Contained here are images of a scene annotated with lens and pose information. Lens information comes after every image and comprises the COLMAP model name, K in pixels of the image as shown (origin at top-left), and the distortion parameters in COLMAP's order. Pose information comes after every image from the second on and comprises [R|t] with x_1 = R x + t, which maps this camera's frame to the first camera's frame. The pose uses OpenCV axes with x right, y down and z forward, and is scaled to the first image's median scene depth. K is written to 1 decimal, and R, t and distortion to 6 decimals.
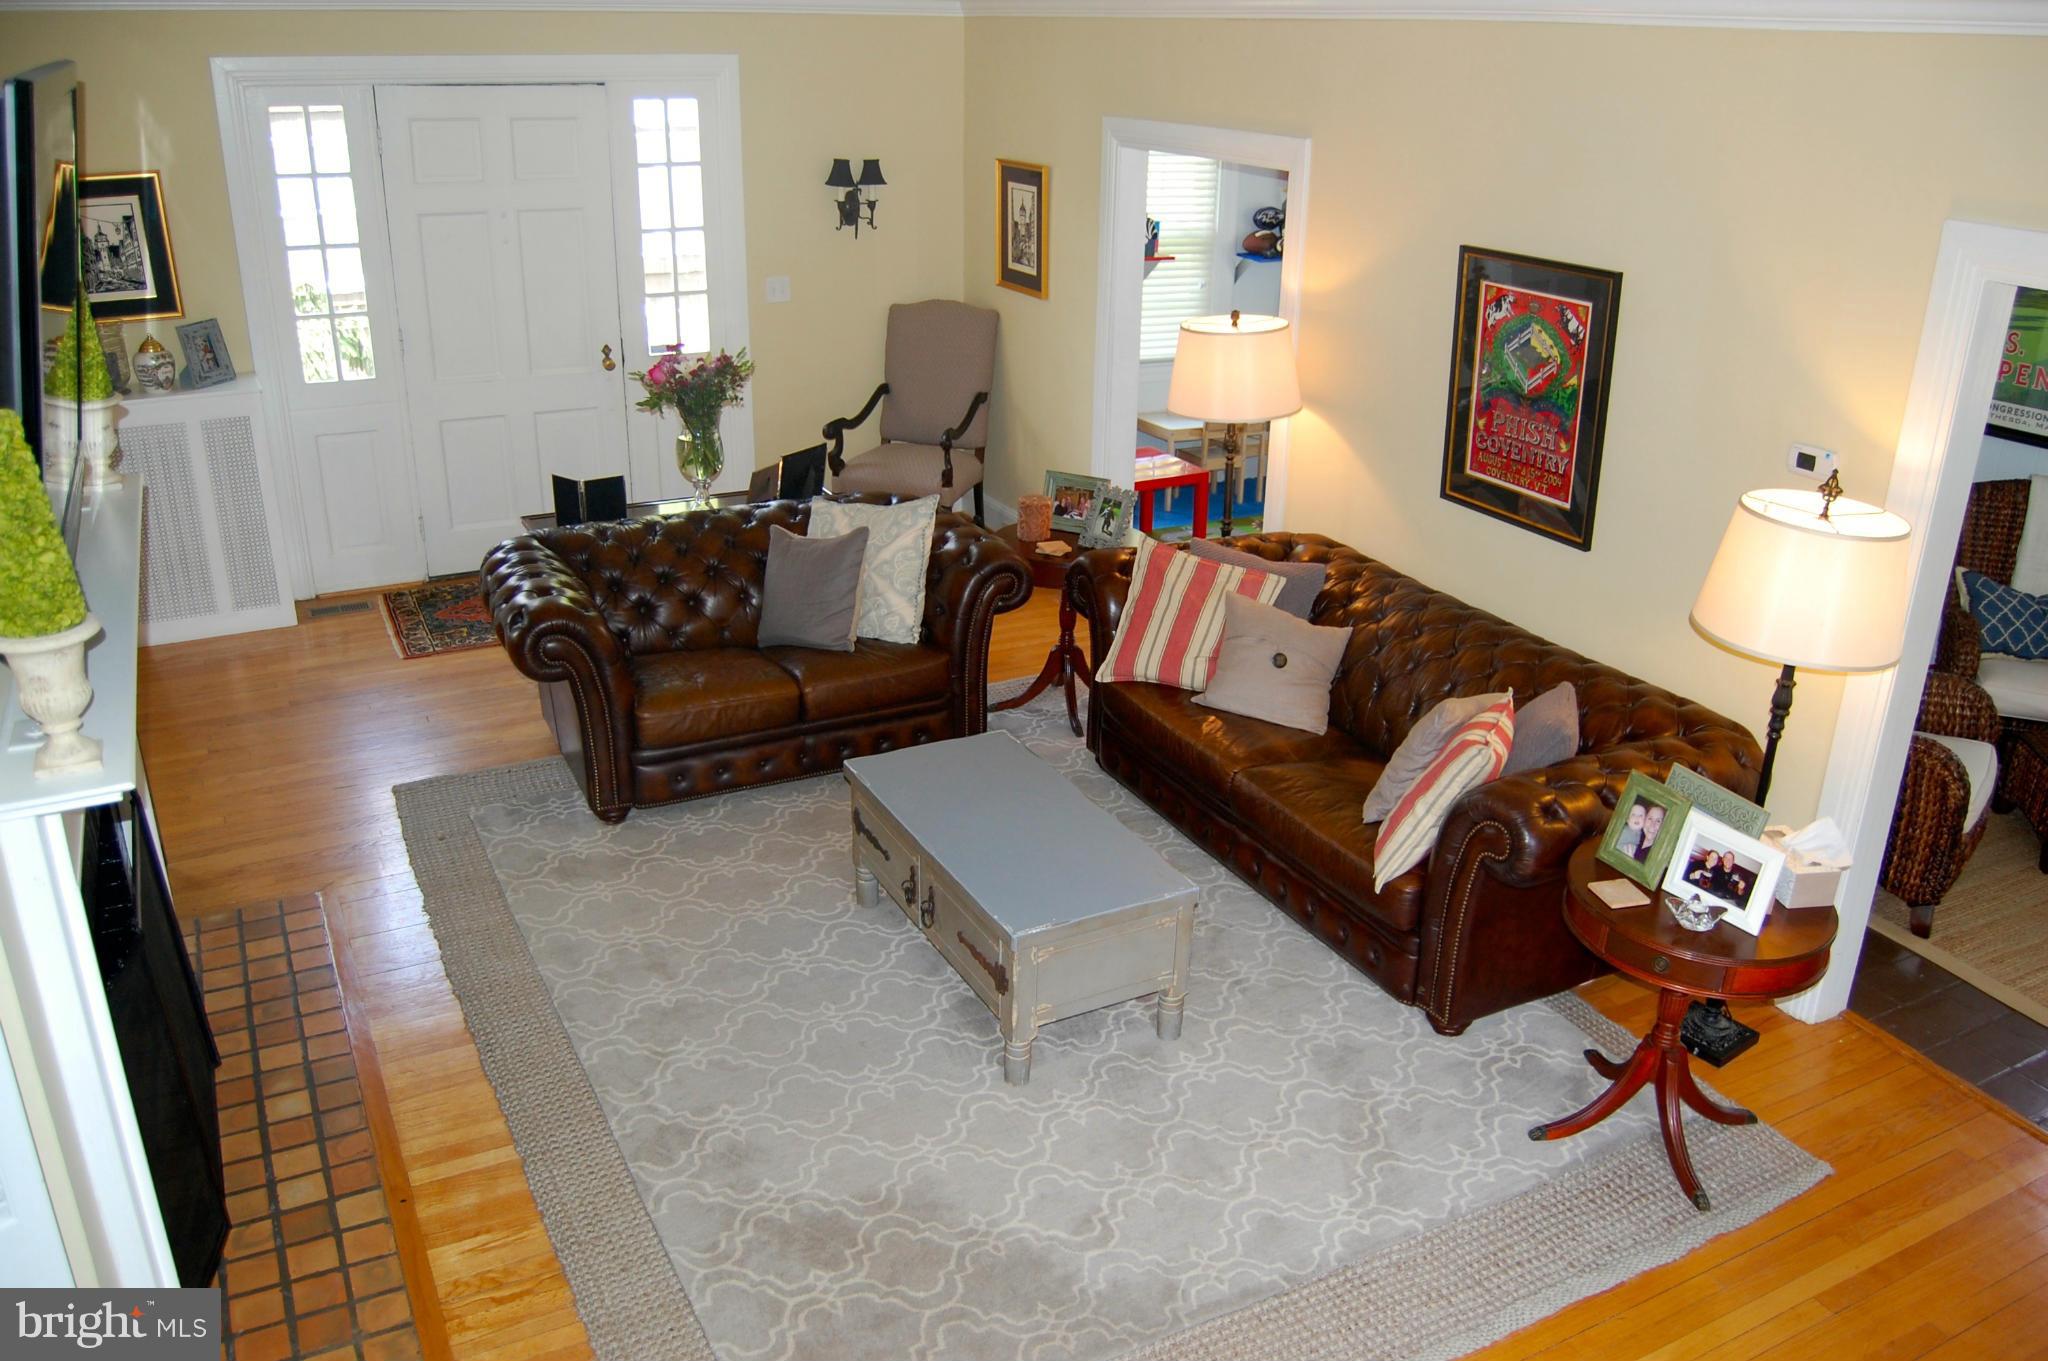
lens RADIAL K [[1605.3, 0, 1032.5], [0, 1605.3, 671.6], [0, 0, 1]] dist [-0.089508, 0.025489]
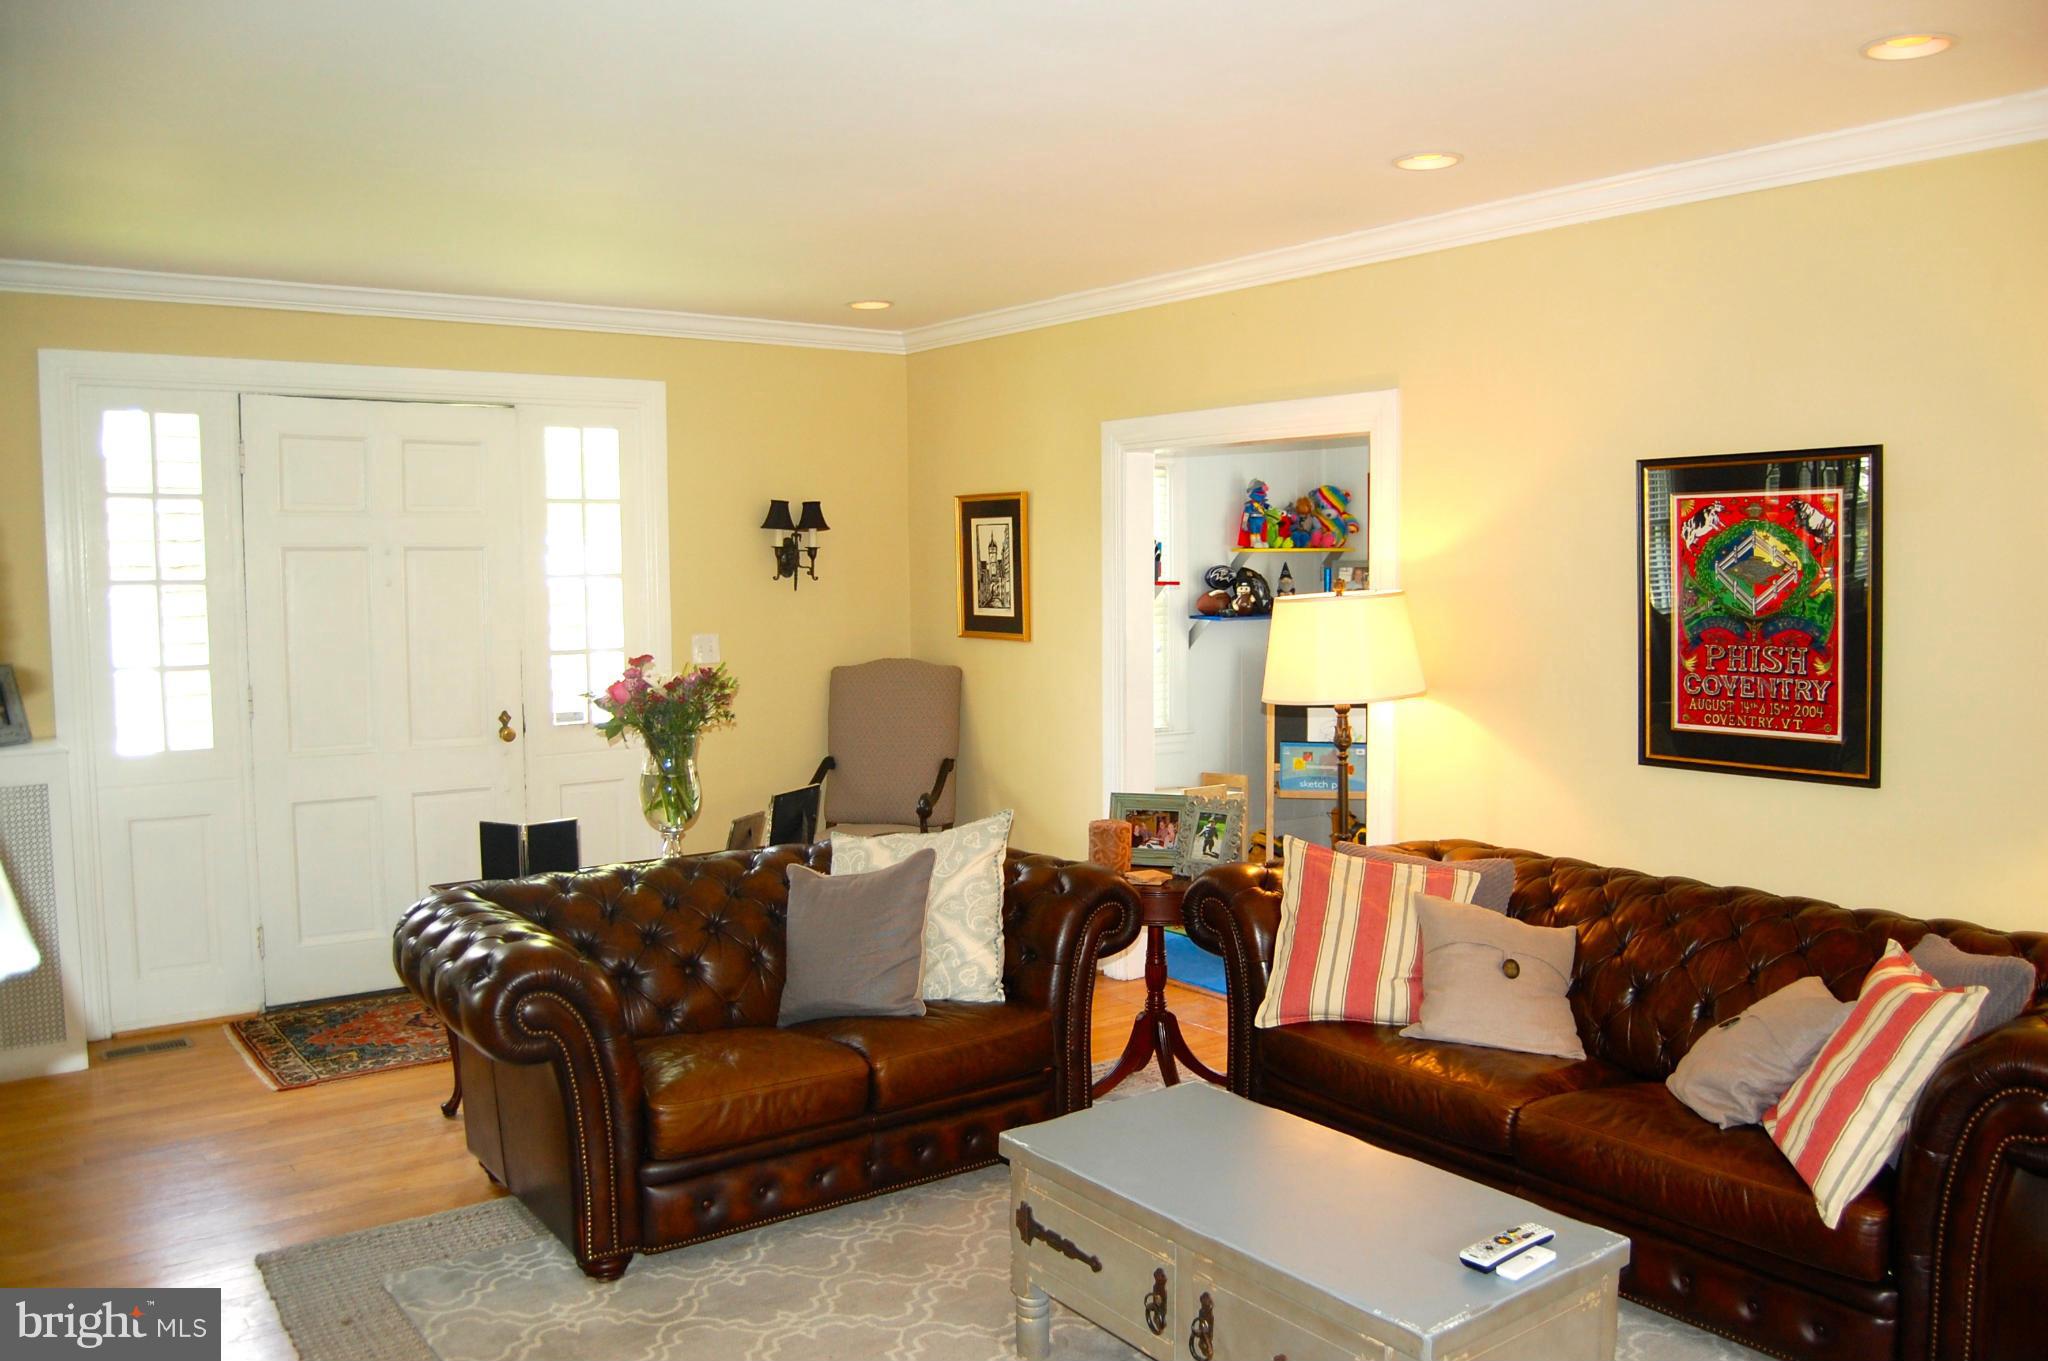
lens RADIAL K [[1605.3, 0, 1041.4], [0, 1605.3, 678.6], [0, 0, 1]] dist [-0.089508, 0.025489]
pose [[0.987235, -0.038626, 0.154514, -0.172317], [0.083381, 0.951921, -0.294779, 0.063604], [-0.135699, 0.303900, 0.942990, 0.260776]]
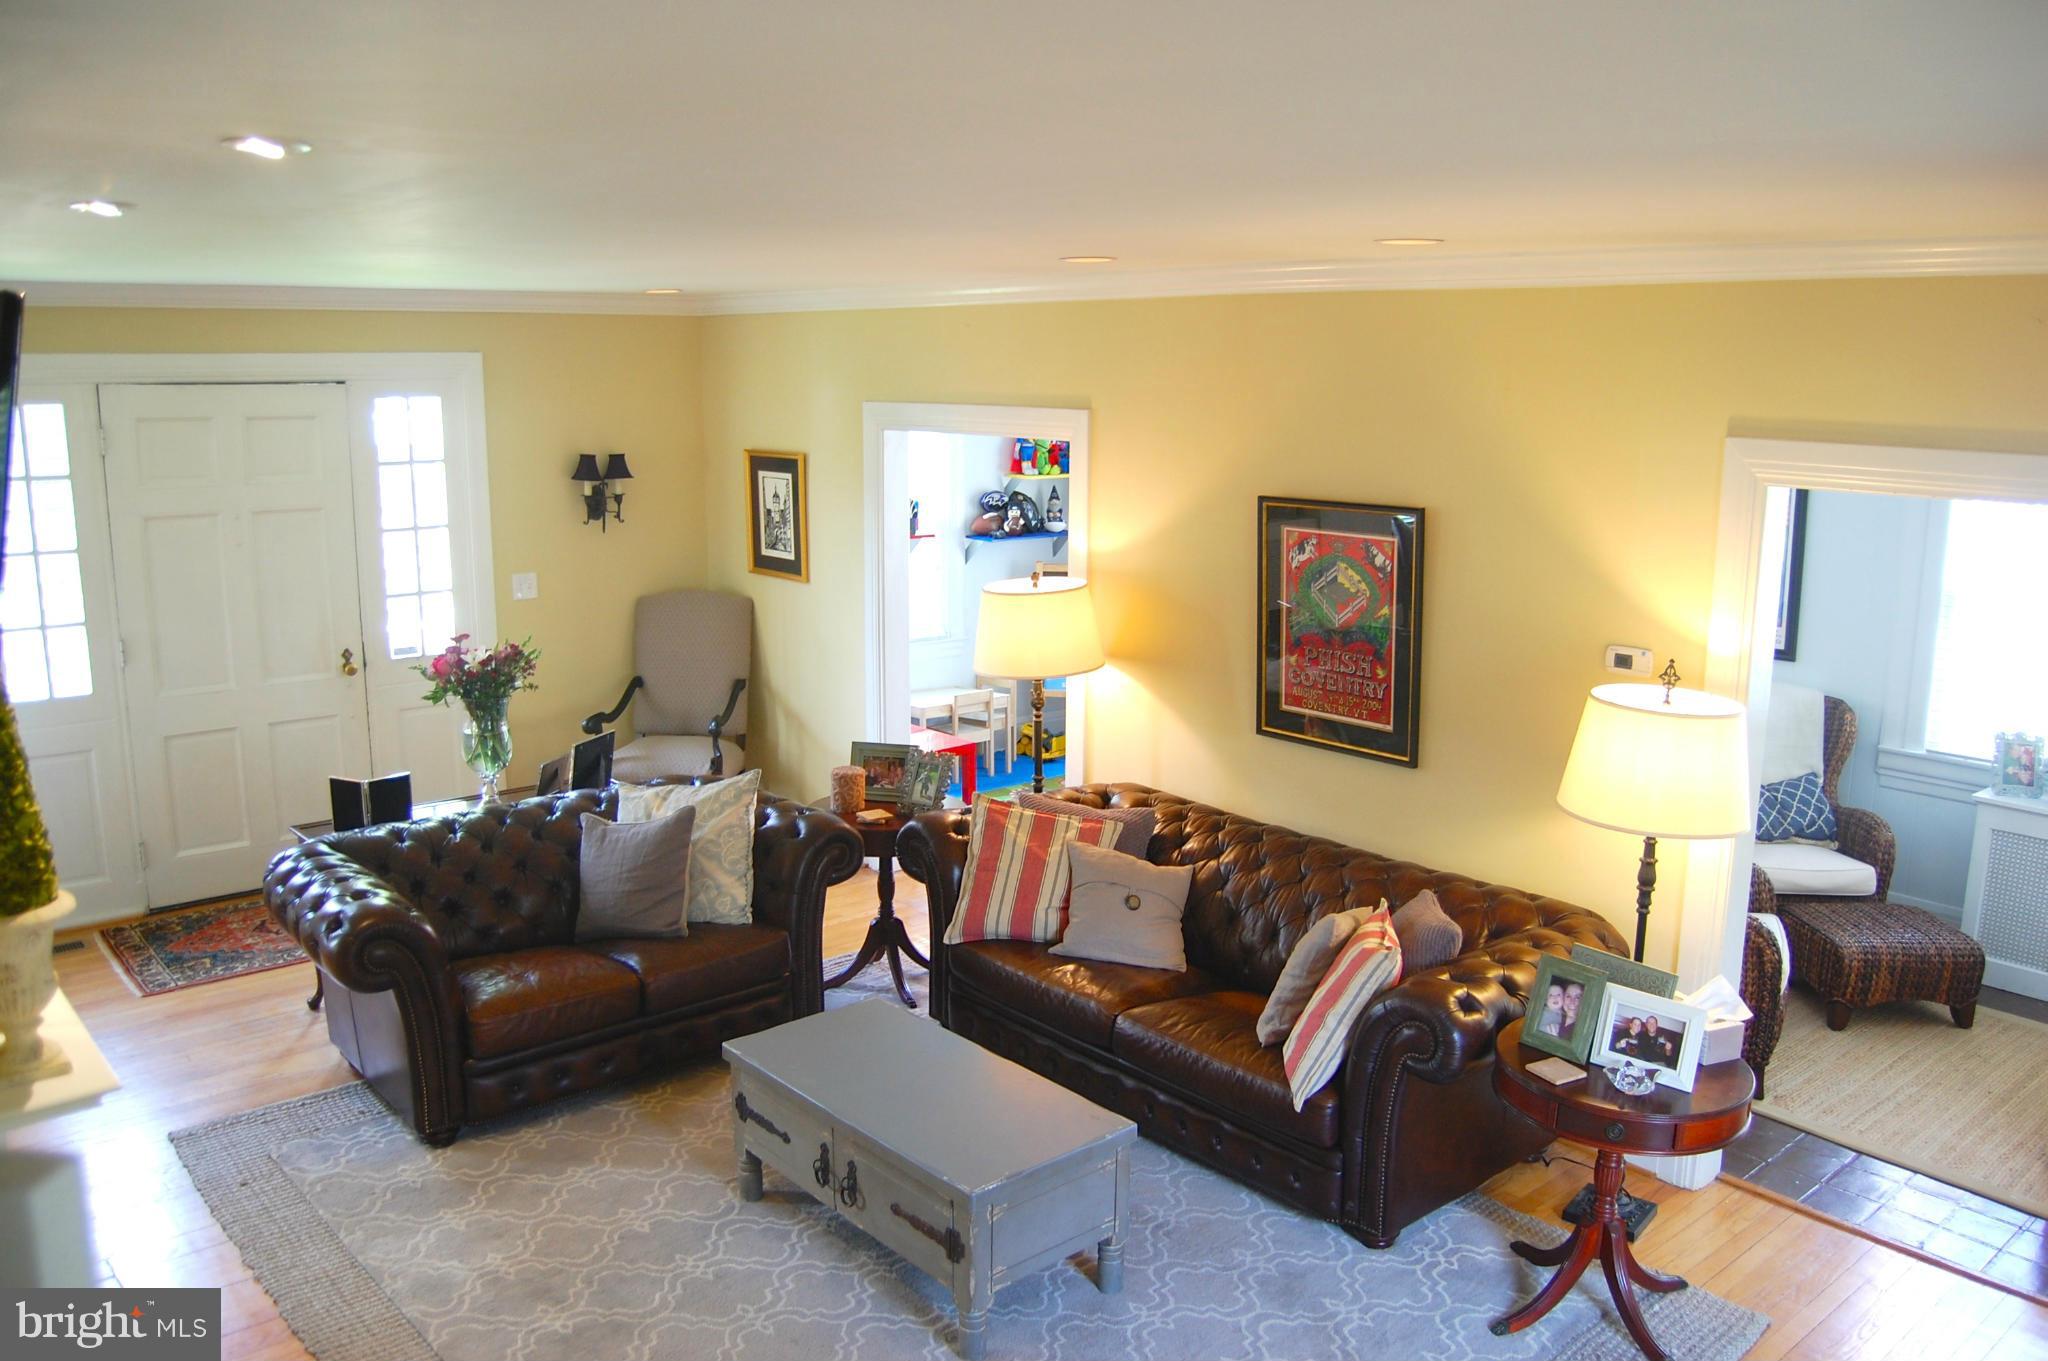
lens RADIAL K [[1605.3, 0, 1030.6], [0, 1605.3, 684.7], [0, 0, 1]] dist [-0.089508, 0.025489]
pose [[0.972364, -0.058367, 0.226057, -0.123203], [0.098491, 0.980421, -0.170509, 0.023229], [-0.211679, 0.188062, 0.959075, 0.020787]]
